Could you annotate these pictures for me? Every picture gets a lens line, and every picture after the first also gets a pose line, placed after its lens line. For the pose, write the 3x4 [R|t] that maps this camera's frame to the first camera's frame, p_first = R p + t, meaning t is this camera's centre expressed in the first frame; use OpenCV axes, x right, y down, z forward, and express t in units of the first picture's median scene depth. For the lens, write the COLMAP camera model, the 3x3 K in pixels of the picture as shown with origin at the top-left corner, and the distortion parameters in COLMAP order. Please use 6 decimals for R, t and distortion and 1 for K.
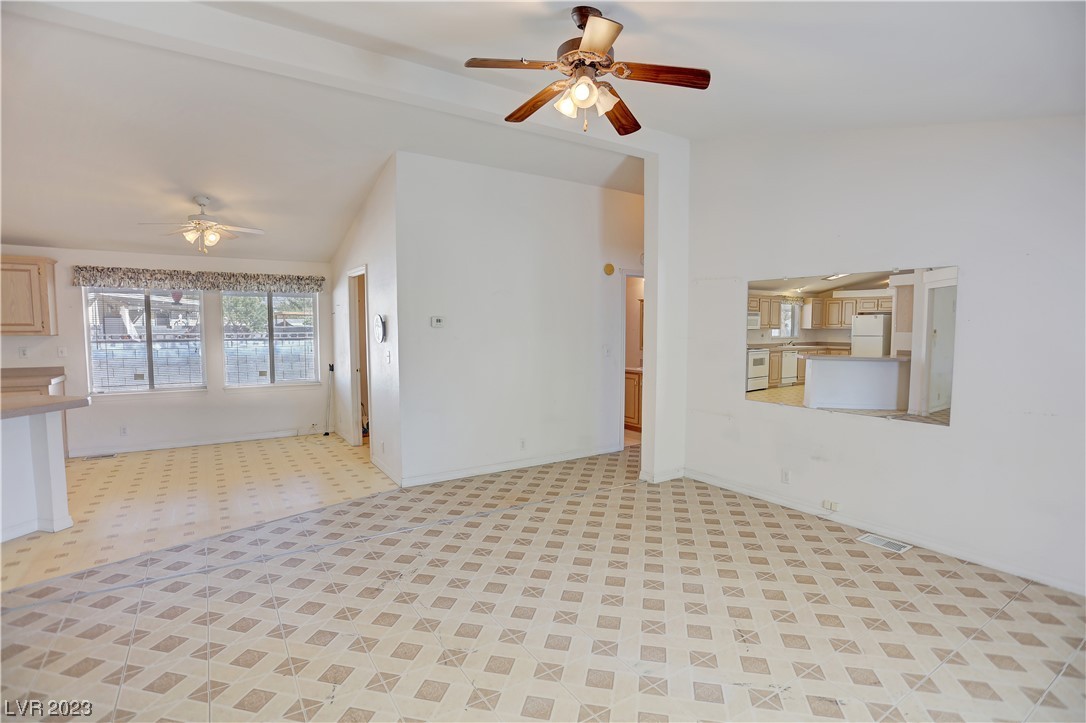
lens RADIAL K [[522.0, 0, 539.5], [0, 522.0, 366.8], [0, 0, 1]] dist [-0.023043, 0.002282]
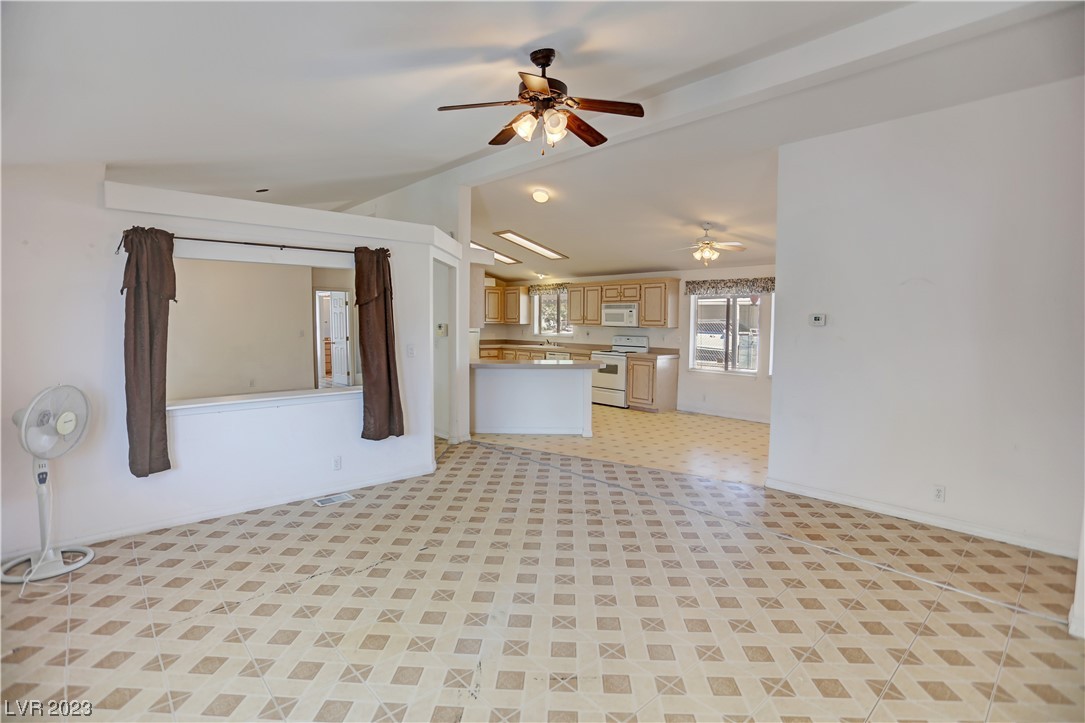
lens RADIAL K [[521.5, 0, 537.8], [0, 521.5, 355.4], [0, 0, 1]] dist [-0.023043, 0.002282]
pose [[0.180913, 0.062496, -0.981511, 0.583842], [-0.082872, 0.995398, 0.048106, -0.024873], [0.980001, 0.072637, 0.185260, 0.367889]]
